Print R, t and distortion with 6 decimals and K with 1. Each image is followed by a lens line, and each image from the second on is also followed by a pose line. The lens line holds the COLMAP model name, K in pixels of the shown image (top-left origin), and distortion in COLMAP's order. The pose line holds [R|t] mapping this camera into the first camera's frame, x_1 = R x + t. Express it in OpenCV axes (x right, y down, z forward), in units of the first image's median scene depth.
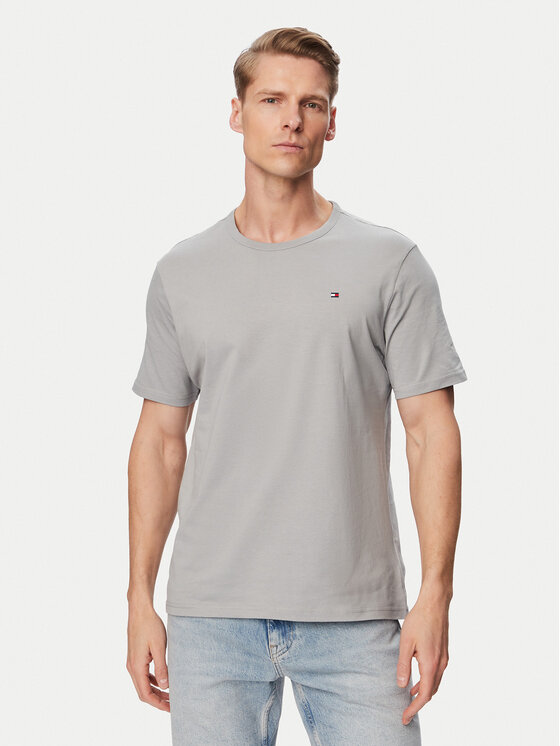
lens RADIAL K [[1158.3, 0, 280.0], [0, 1158.3, 373.0], [0, 0, 1]] dist [0.395906, 0.016655]
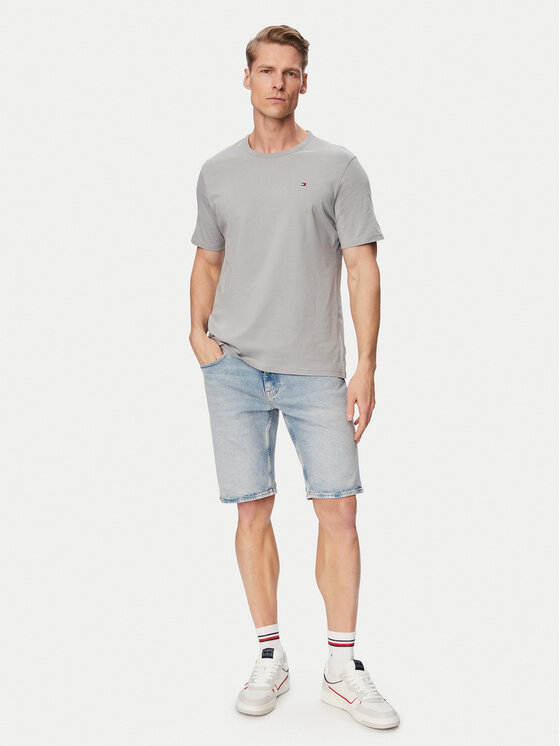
lens RADIAL K [[949.3, 0, 280.0], [0, 949.3, 373.0], [0, 0, 1]] dist [0.150829, 0.004175]
pose [[0.998133, 0.012286, -0.059830, 0.096404], [-0.003720, 0.989970, 0.141230, 0.001654], [0.060965, -0.140744, 0.988167, -0.405219]]
